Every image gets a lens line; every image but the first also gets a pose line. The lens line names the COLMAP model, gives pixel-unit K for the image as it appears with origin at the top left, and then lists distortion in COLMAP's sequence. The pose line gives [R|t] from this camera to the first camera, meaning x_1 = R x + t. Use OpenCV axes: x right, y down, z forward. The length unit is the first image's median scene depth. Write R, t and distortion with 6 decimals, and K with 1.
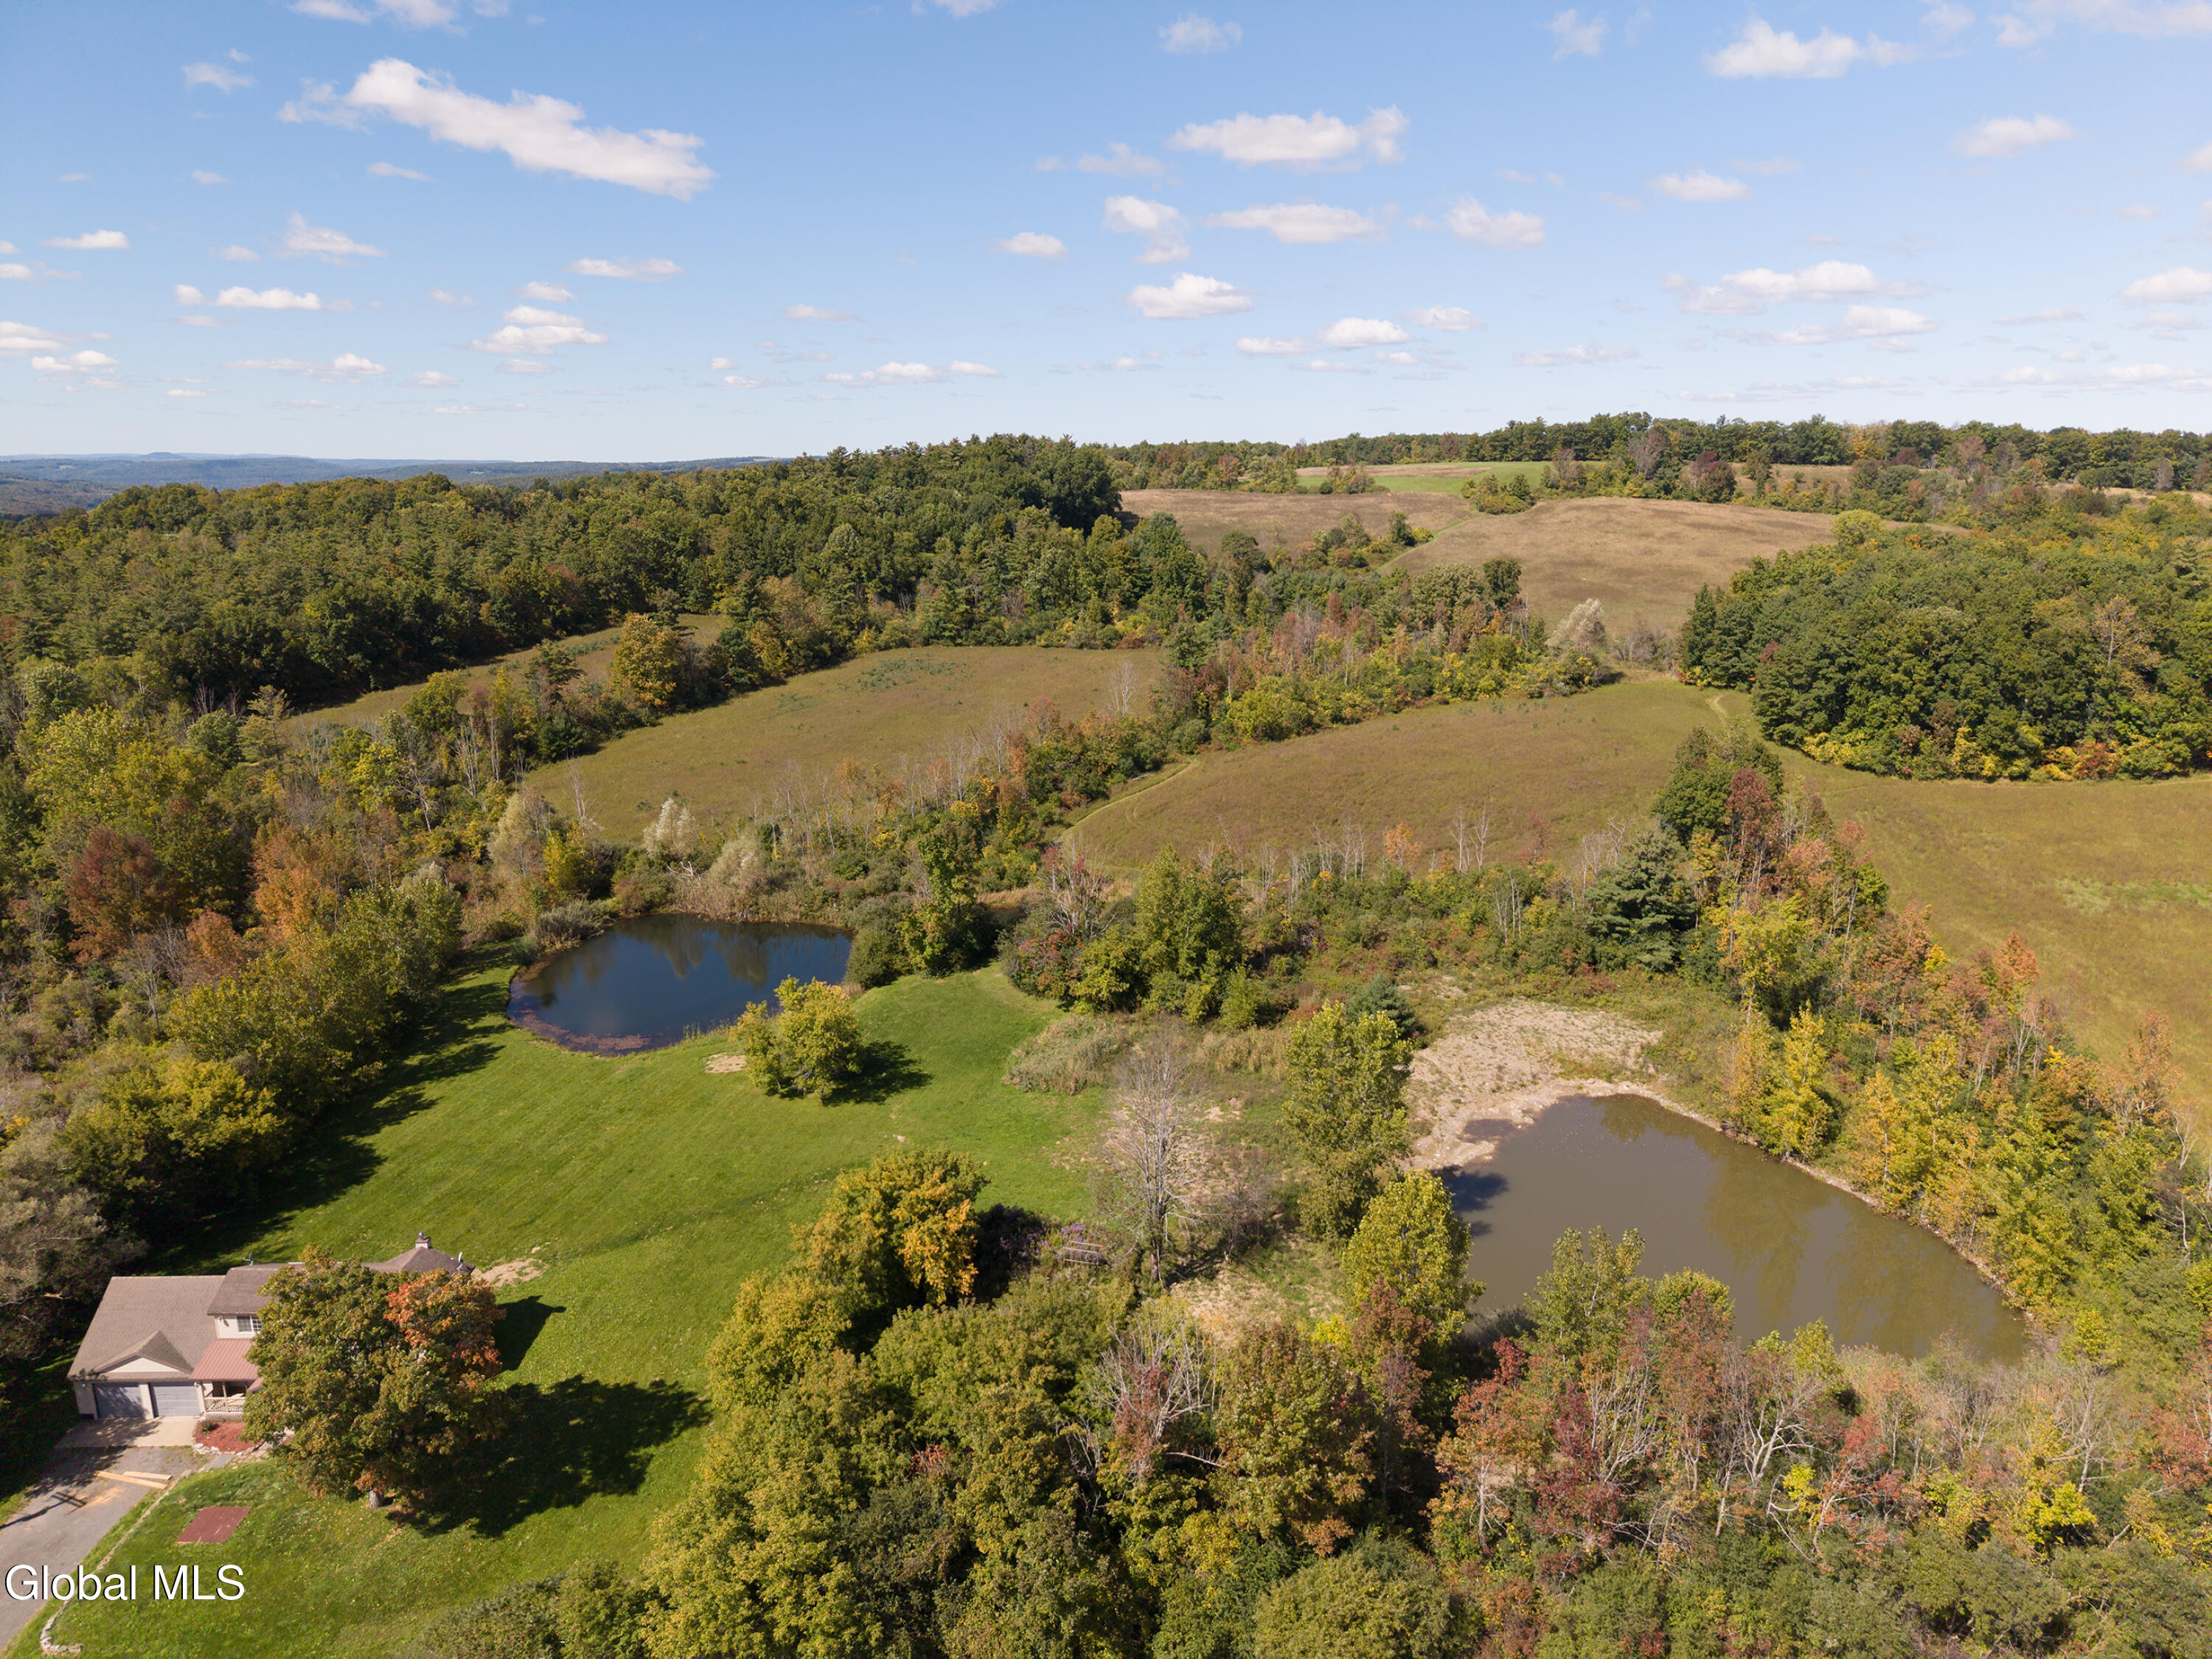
lens RADIAL K [[1486.7, 0, 1107.8], [0, 1486.7, 823.8], [0, 0, 1]] dist [0.026687, -0.029664]
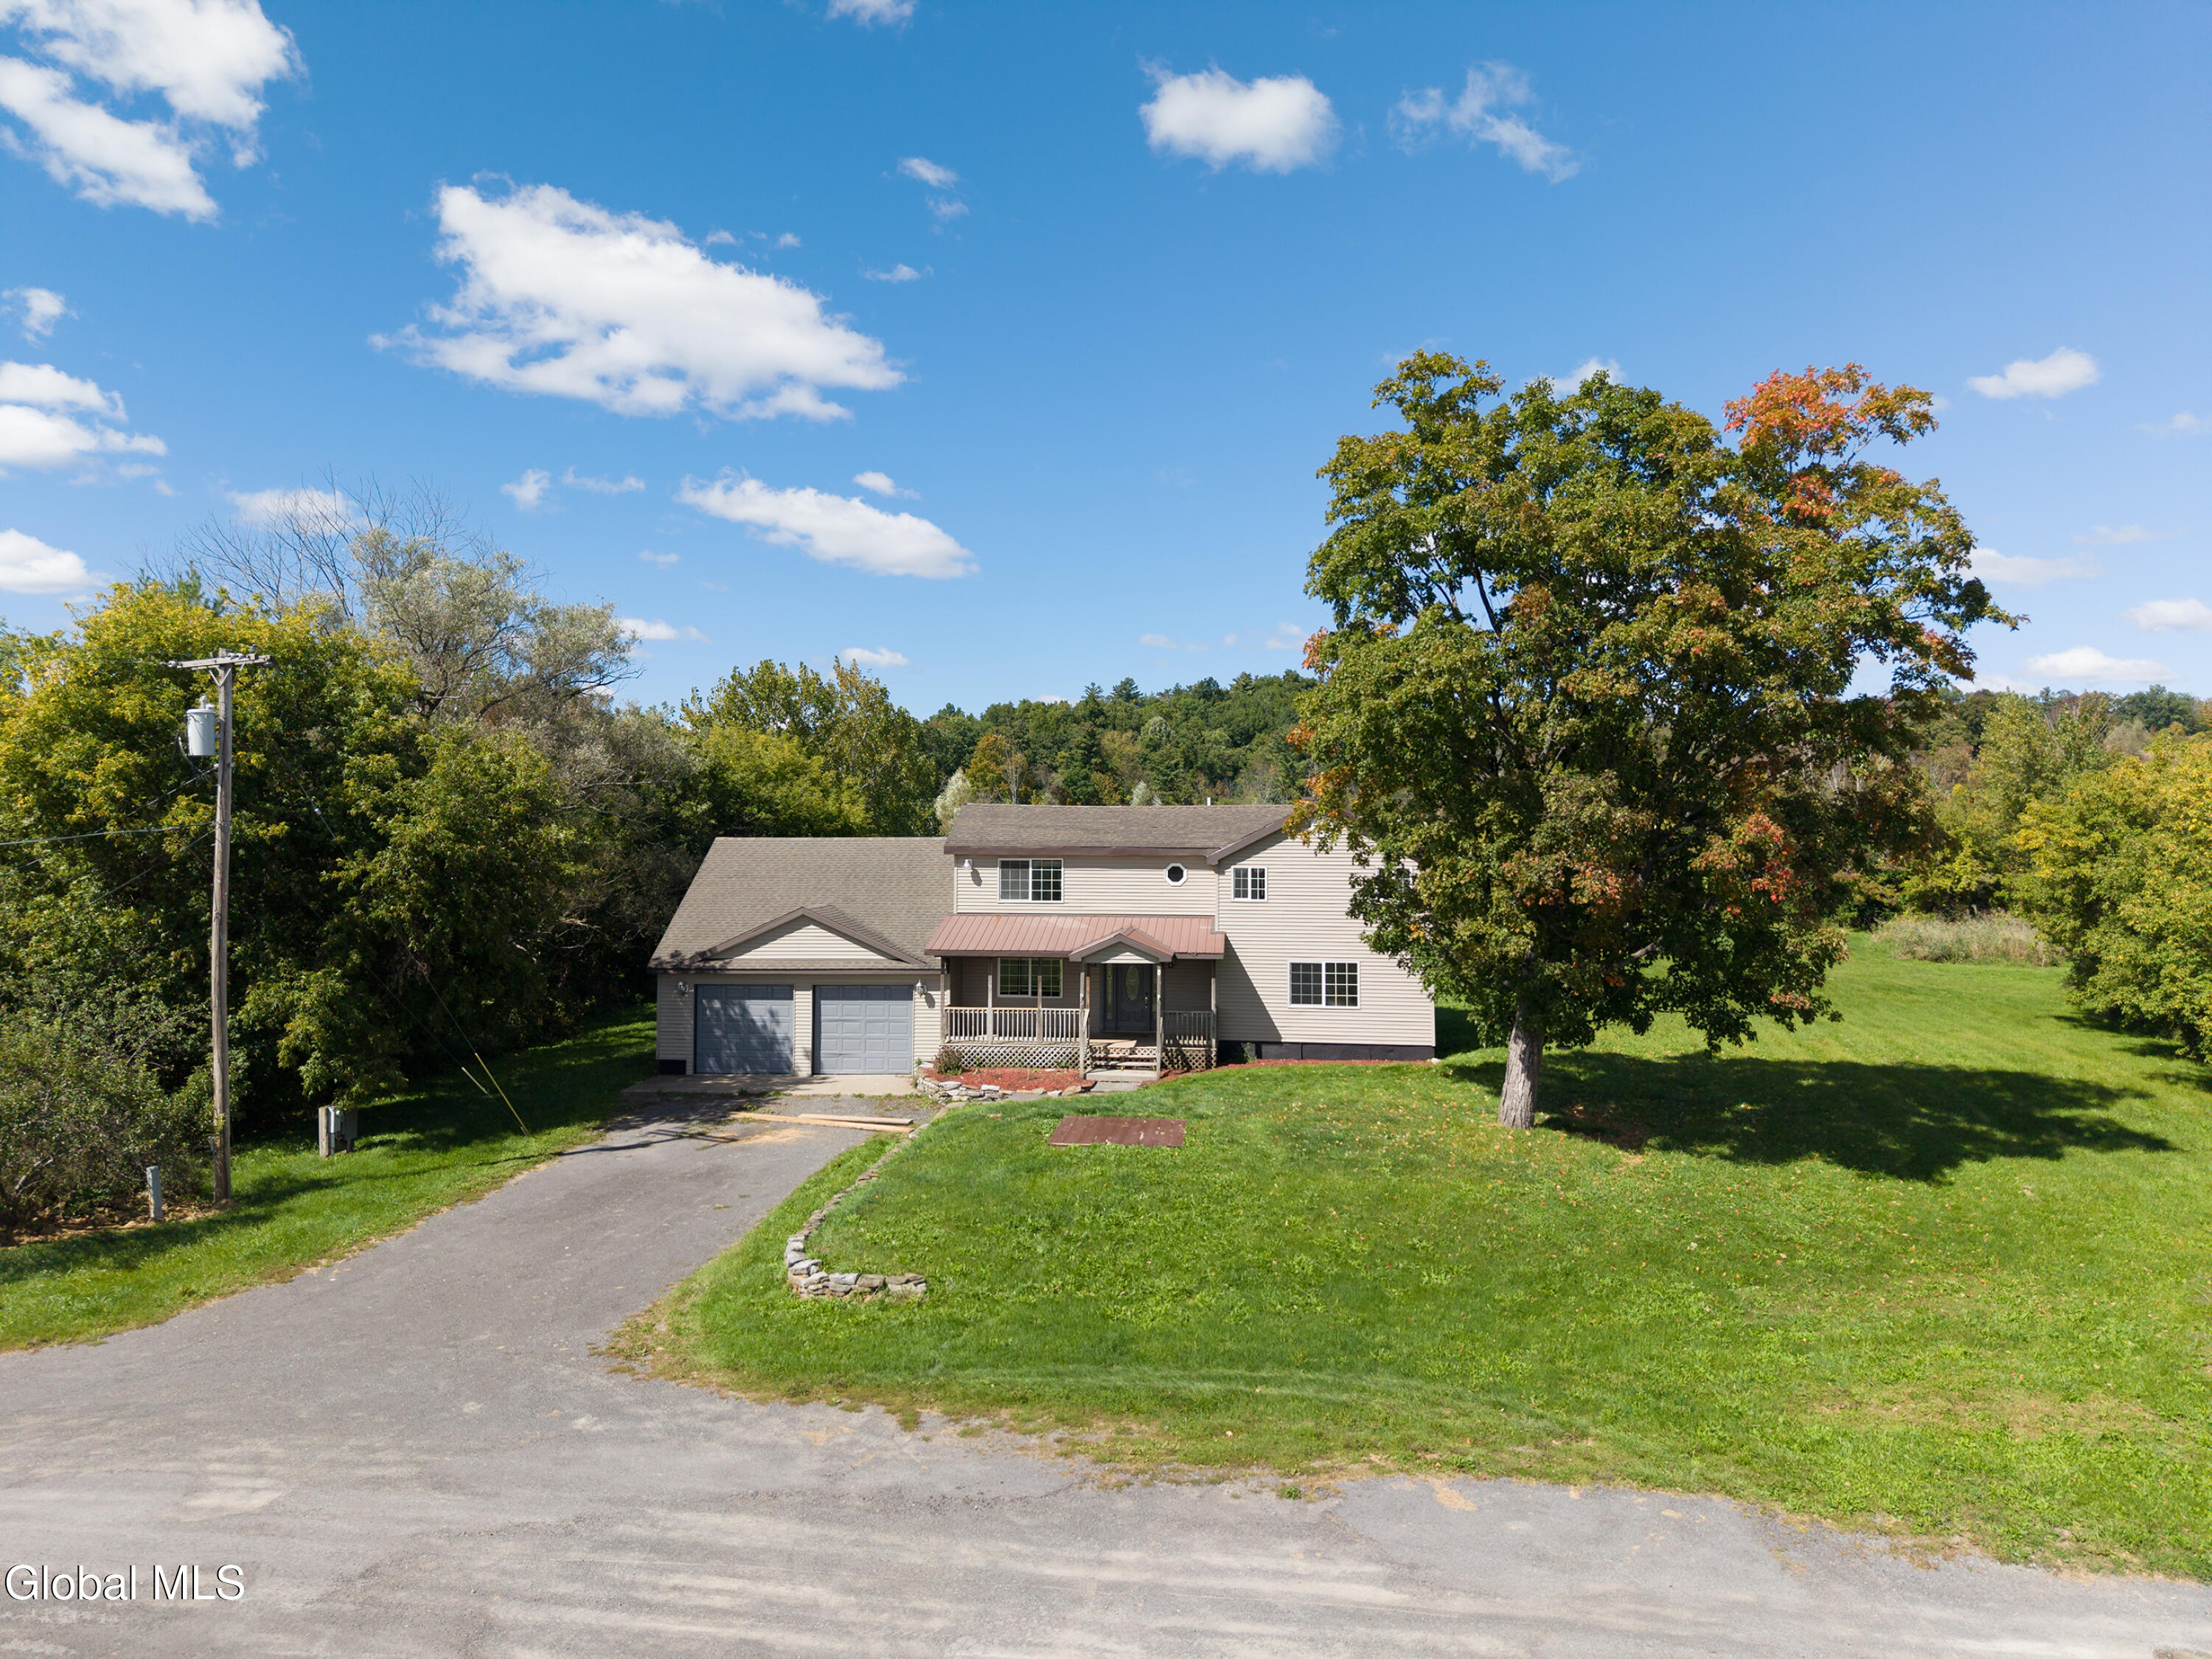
lens RADIAL K [[1481.2, 0, 1106.0], [0, 1481.2, 829.5], [0, 0, 1]] dist [0.026379, -0.031748]
pose [[0.994205, 0.009914, -0.107045, -0.182485], [-0.035937, 0.969105, -0.244016, 0.158044], [0.101319, 0.246449, 0.963845, 0.201087]]
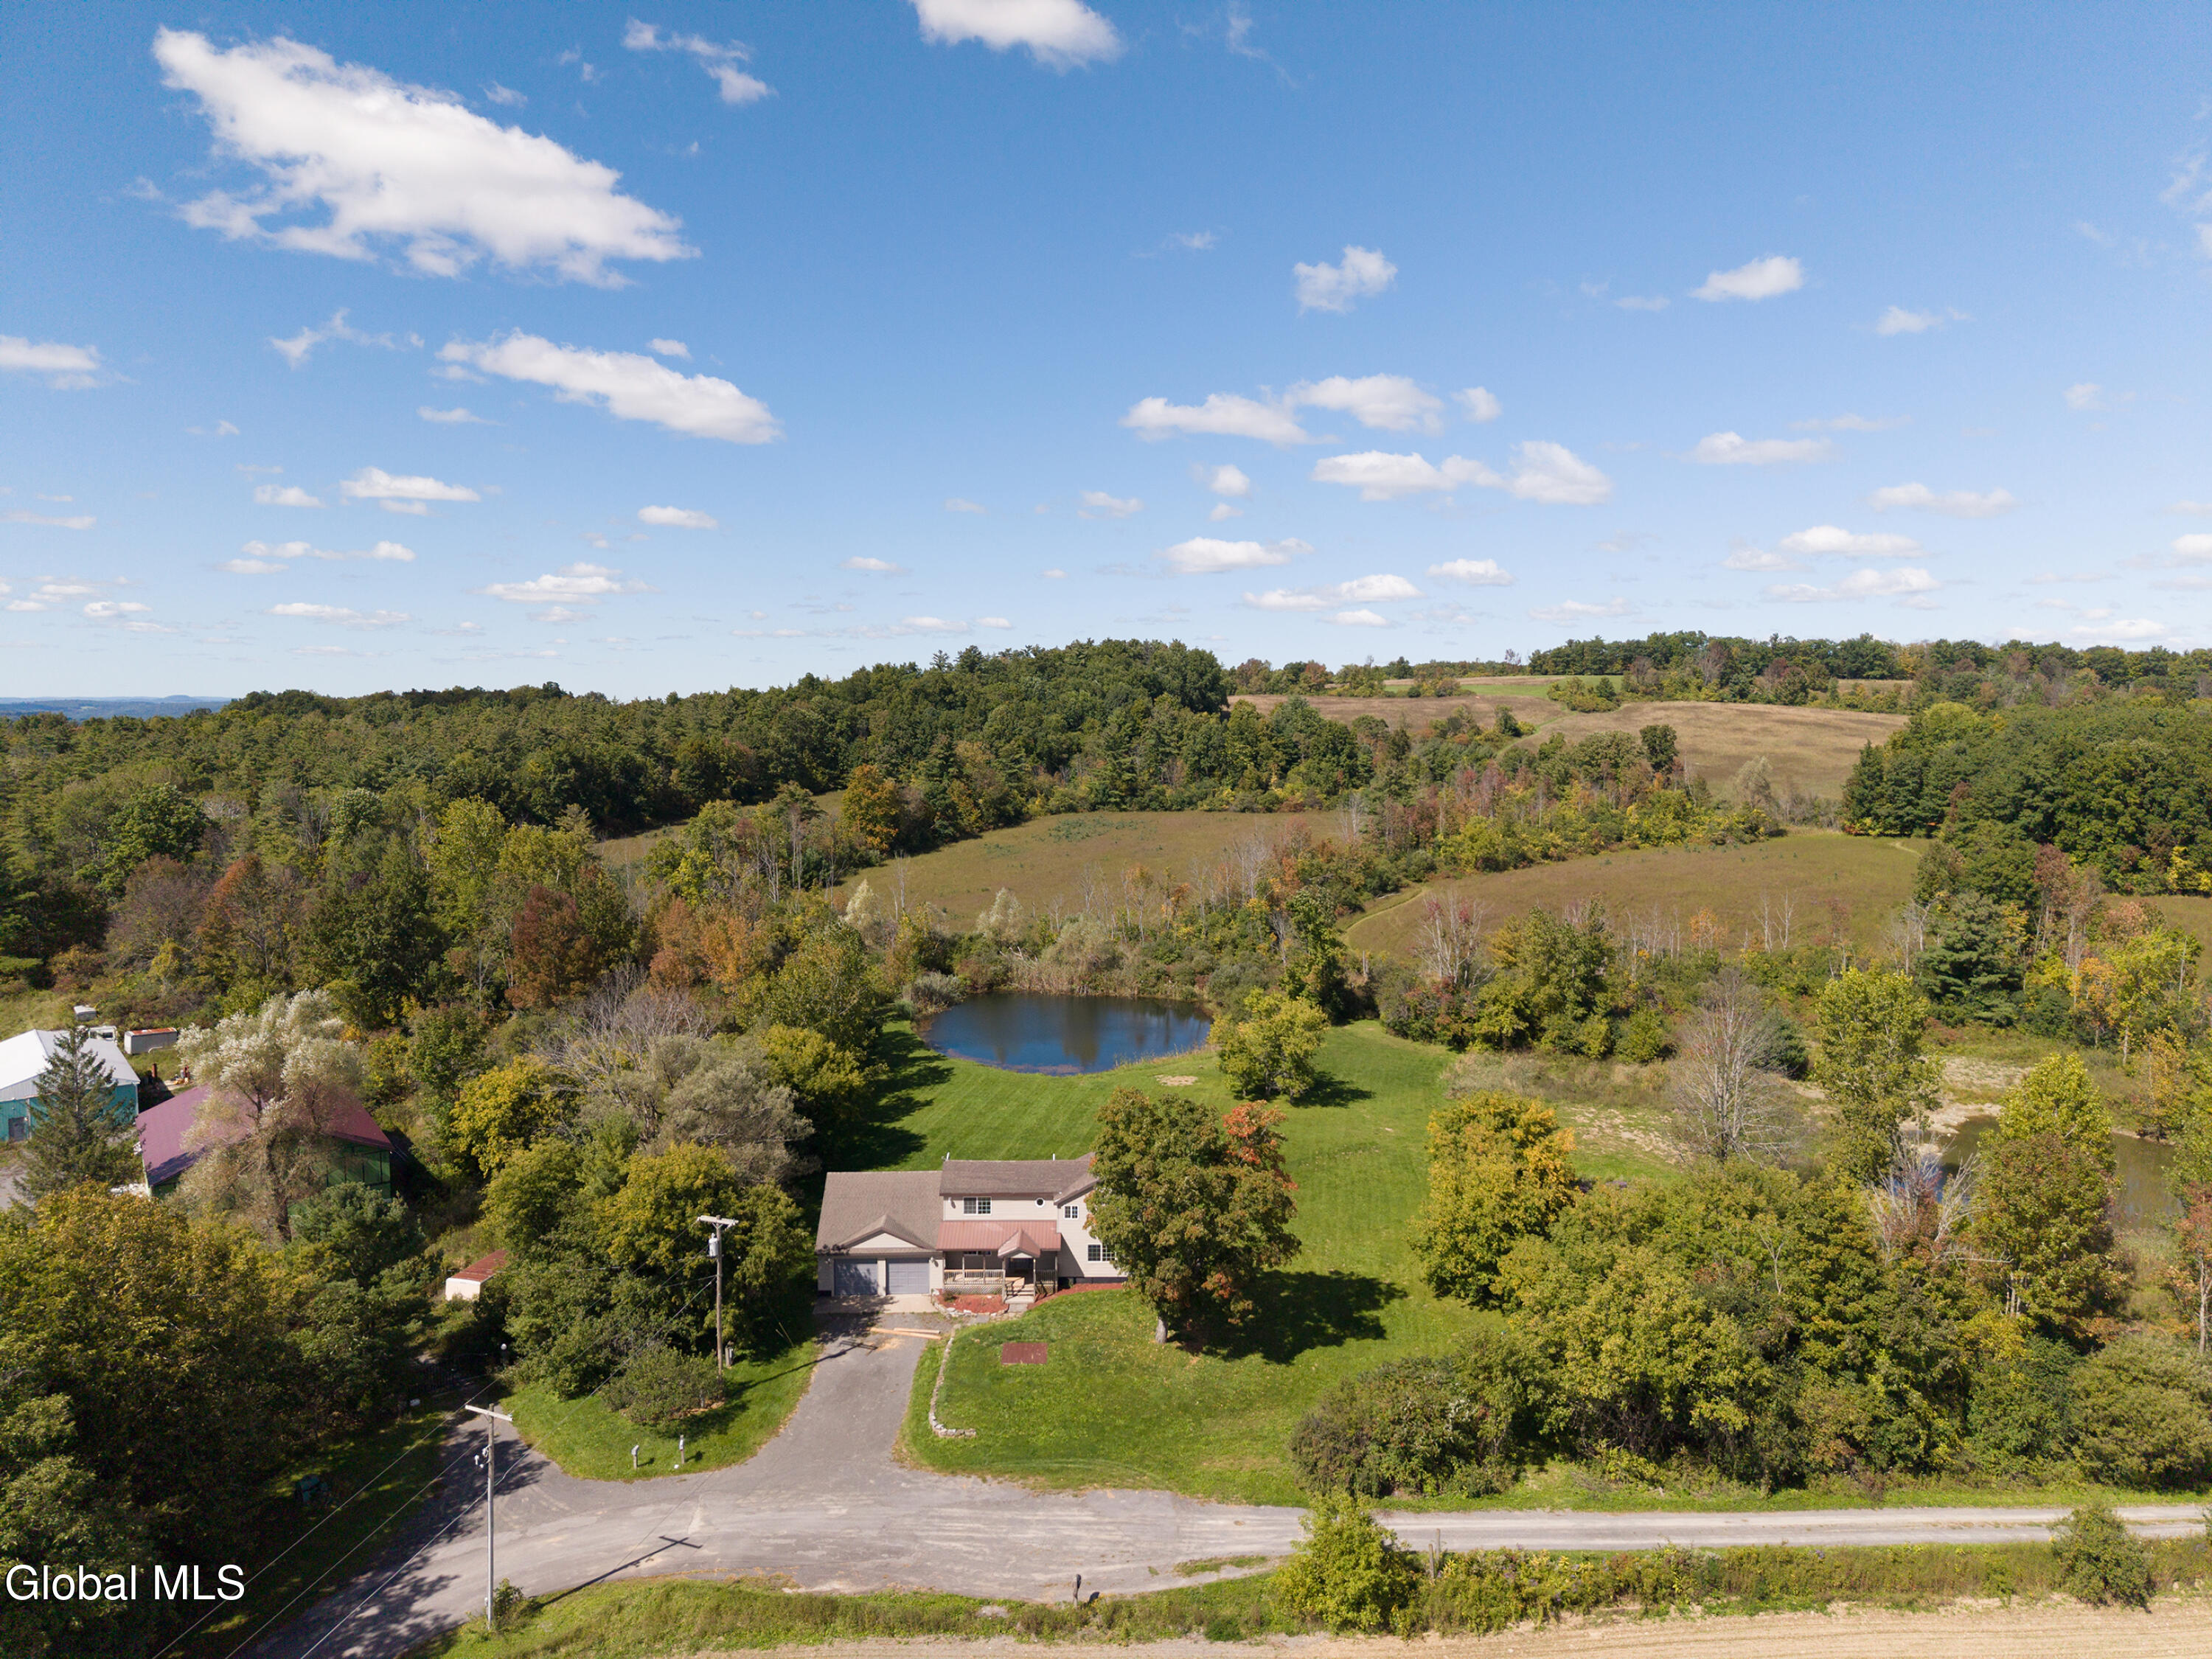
lens RADIAL K [[1481.2, 0, 1106.0], [0, 1481.2, 829.5], [0, 0, 1]] dist [0.026379, -0.031748]
pose [[0.999975, 0.006219, 0.003349, -0.176802], [-0.005619, 0.987680, -0.156388, 0.084796], [-0.004280, 0.156365, 0.987690, -0.042631]]
